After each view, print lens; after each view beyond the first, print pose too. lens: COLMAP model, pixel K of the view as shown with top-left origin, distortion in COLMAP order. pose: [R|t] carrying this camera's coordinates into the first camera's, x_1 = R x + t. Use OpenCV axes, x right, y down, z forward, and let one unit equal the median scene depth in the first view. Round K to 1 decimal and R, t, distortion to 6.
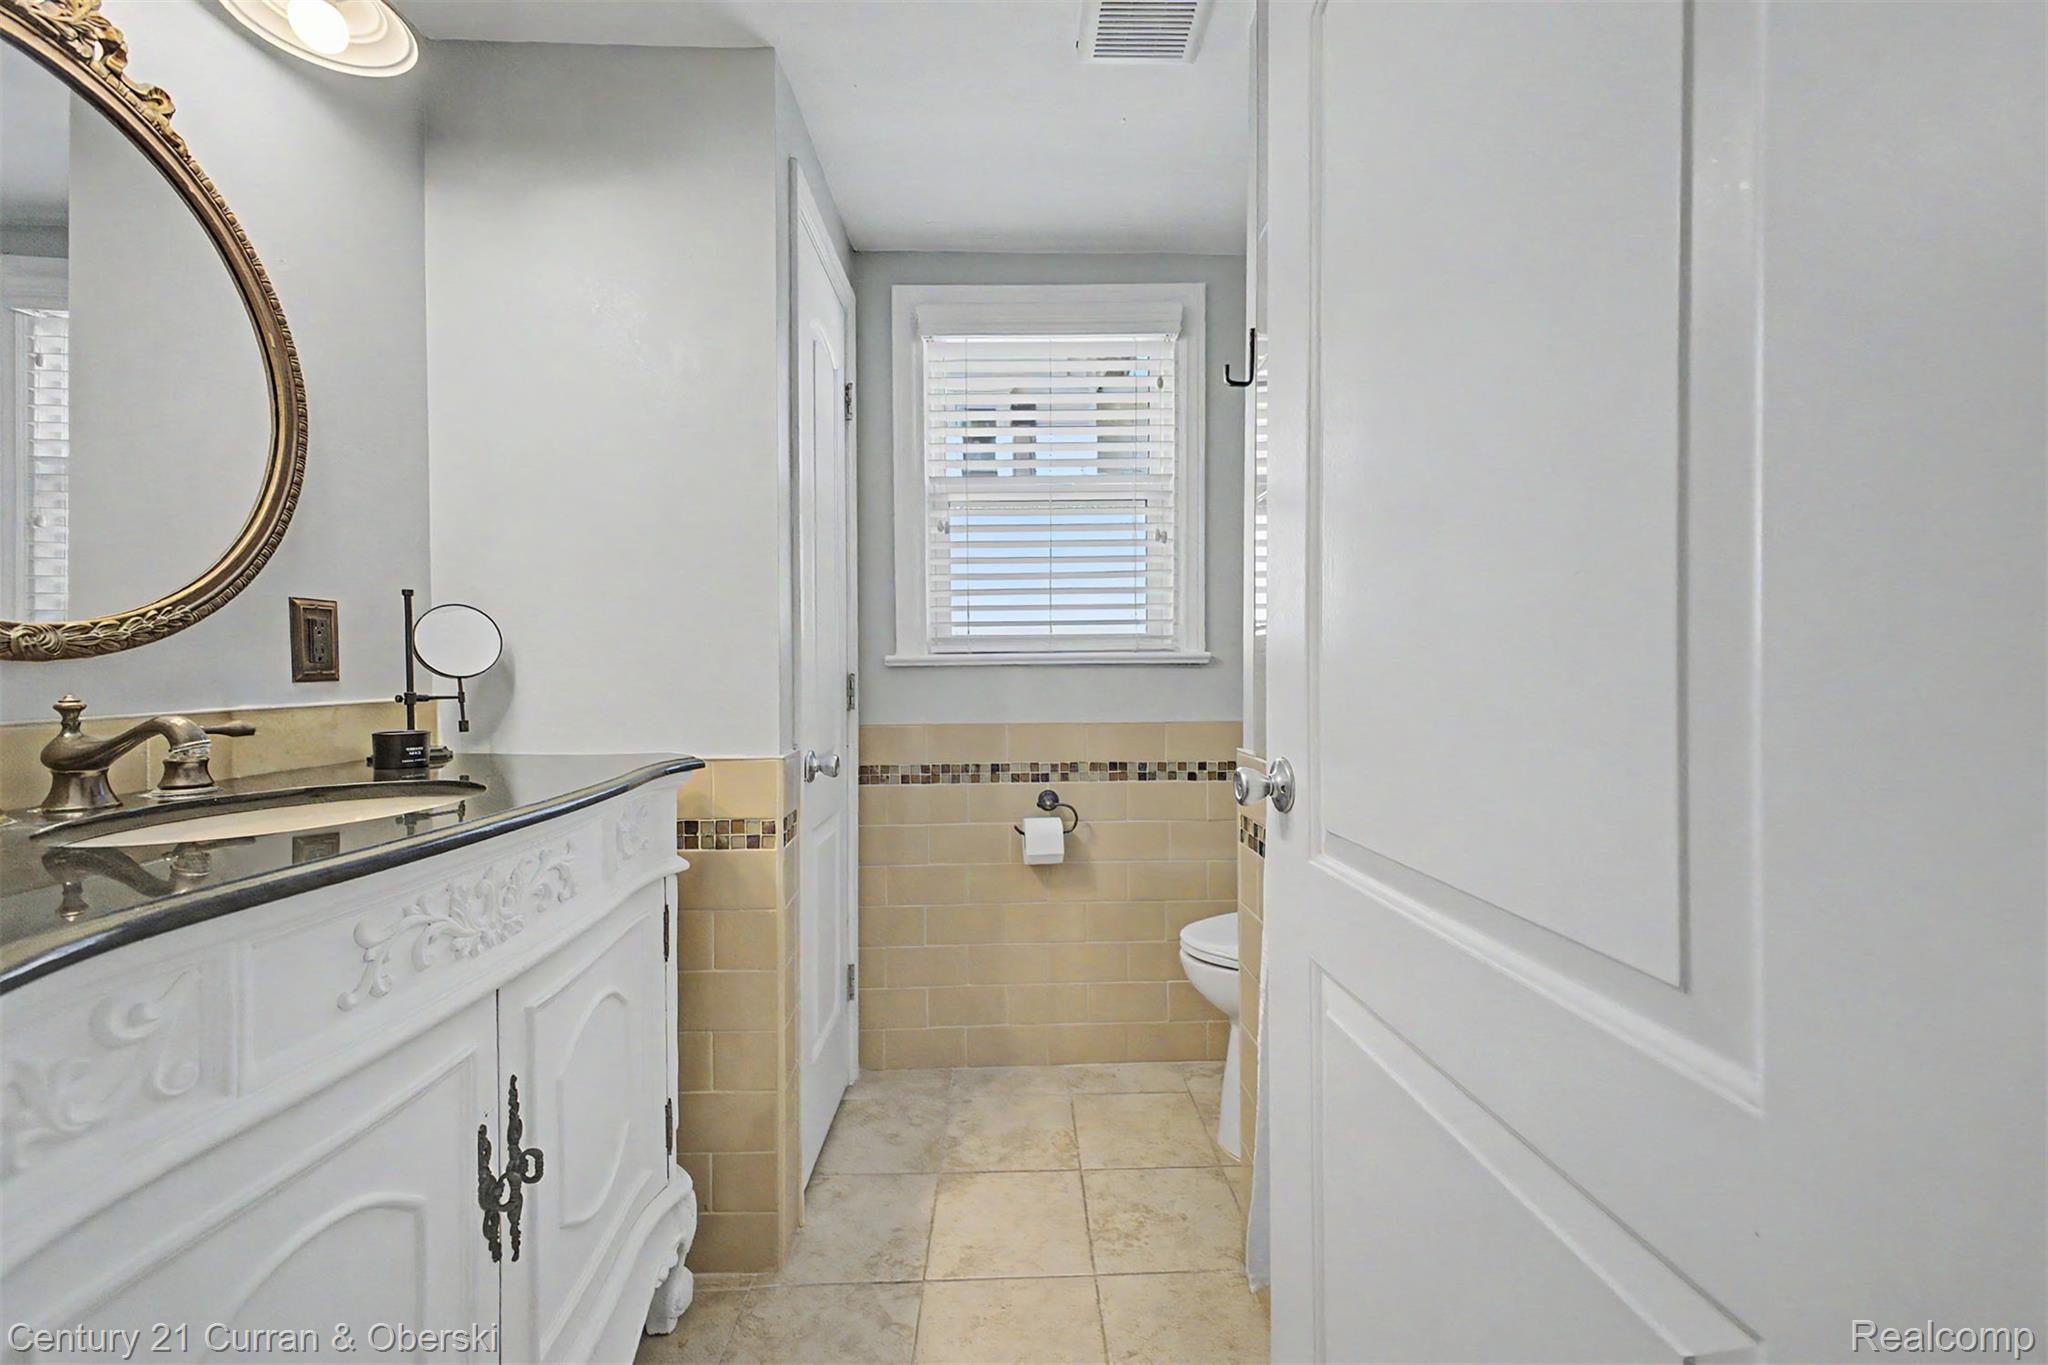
lens RADIAL K [[818.0, 0, 1024.6], [0, 818.0, 664.3], [0, 0, 1]] dist [0.023716, -0.009344]
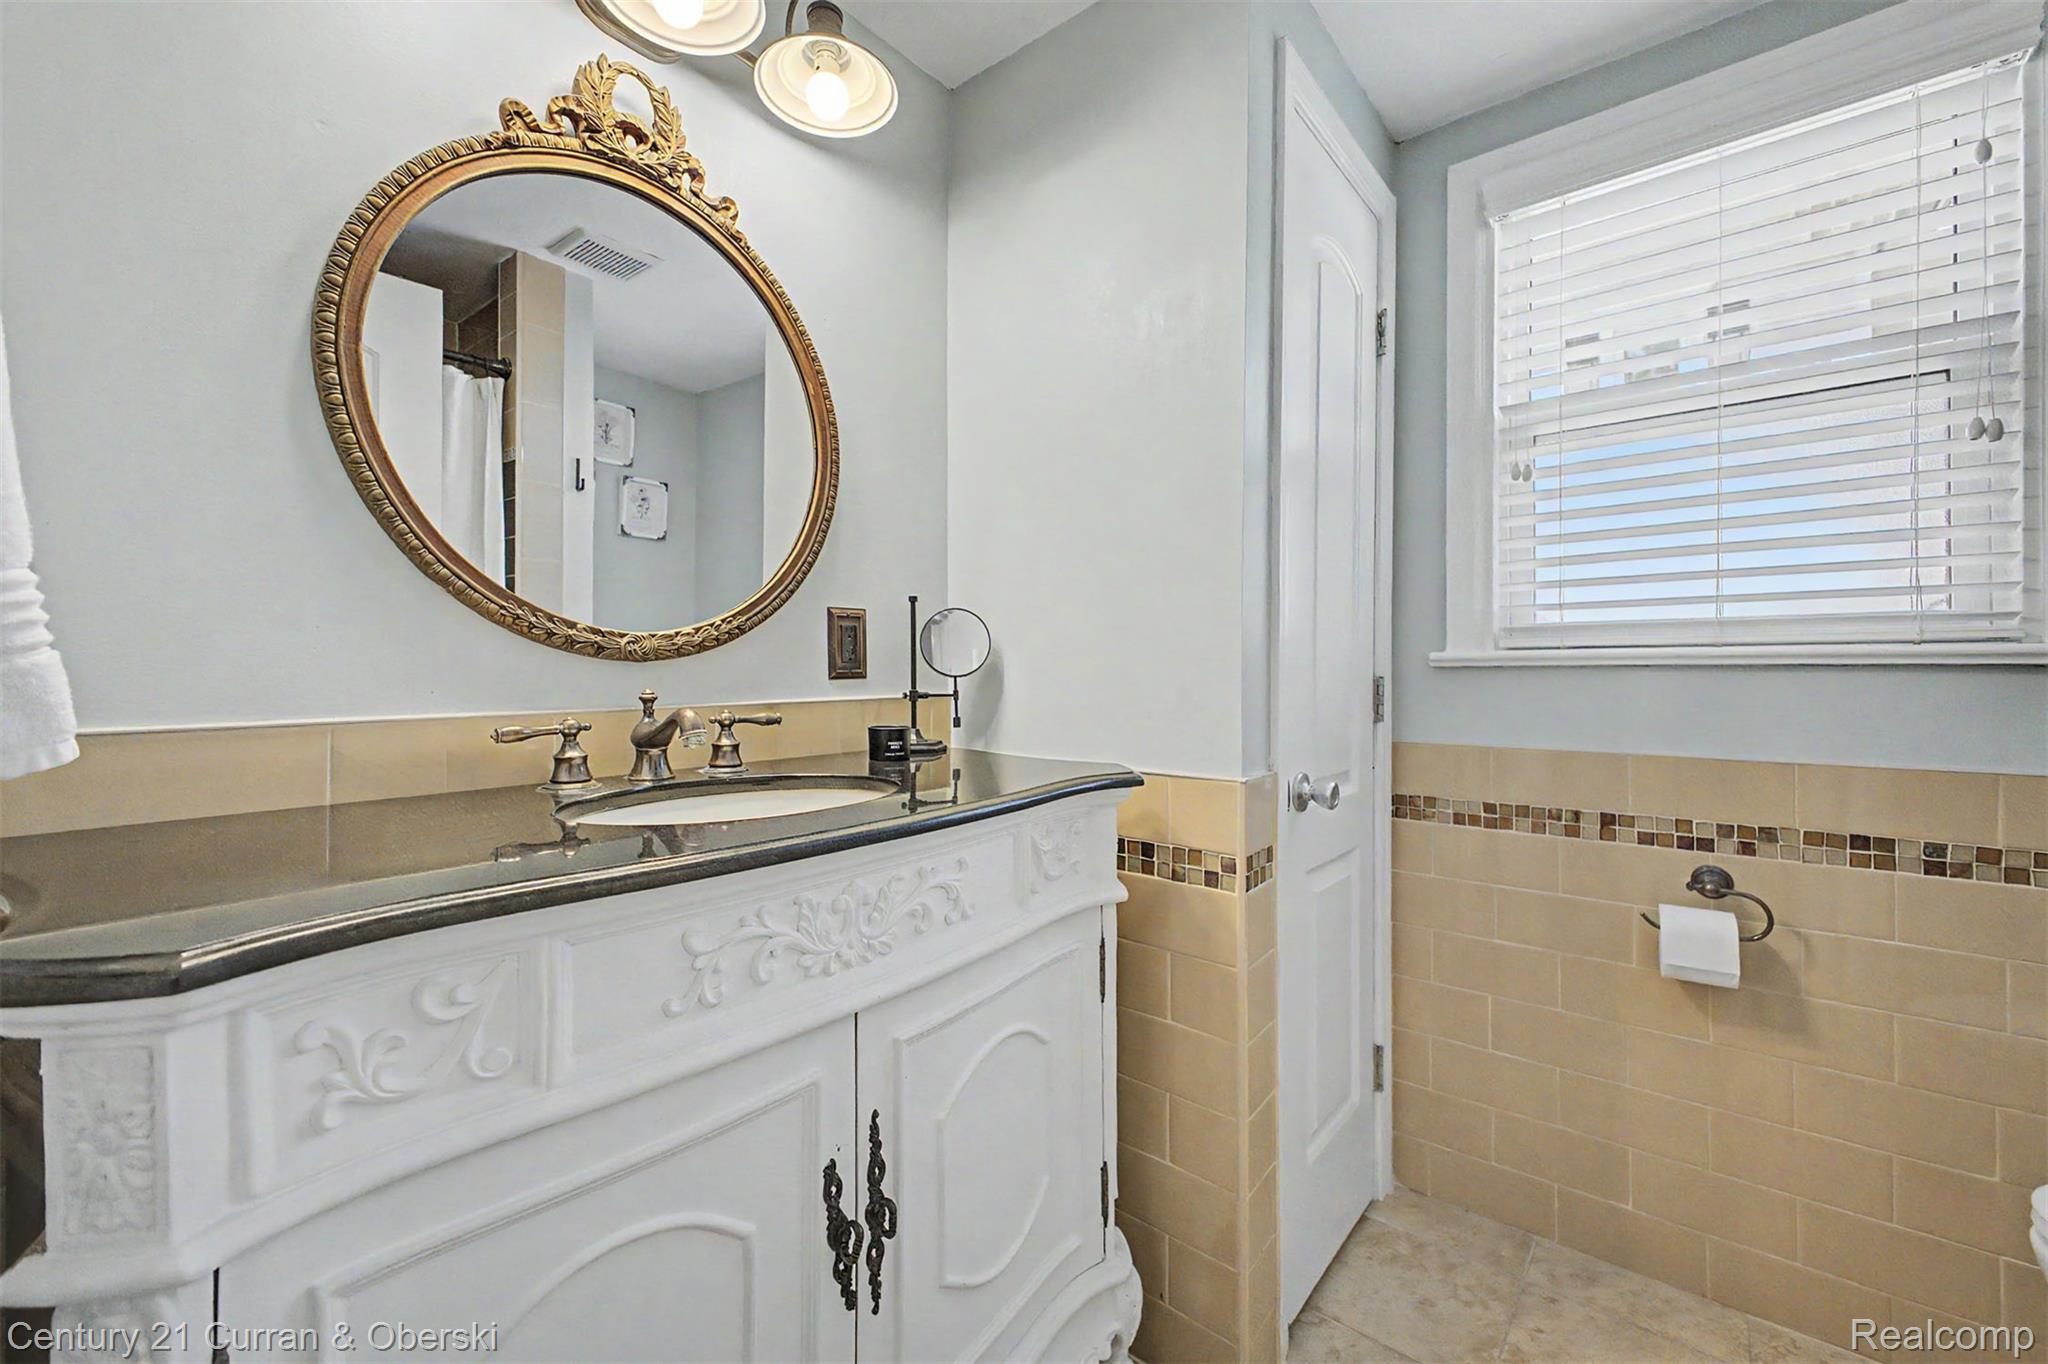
lens RADIAL K [[818.0, 0, 1024.6], [0, 818.0, 663.8], [0, 0, 1]] dist [0.023716, -0.009344]
pose [[0.755677, 0.002691, -0.654939, 0.076434], [-0.001183, 0.999996, 0.002744, -0.003708], [0.654943, -0.001299, 0.755677, 0.285691]]
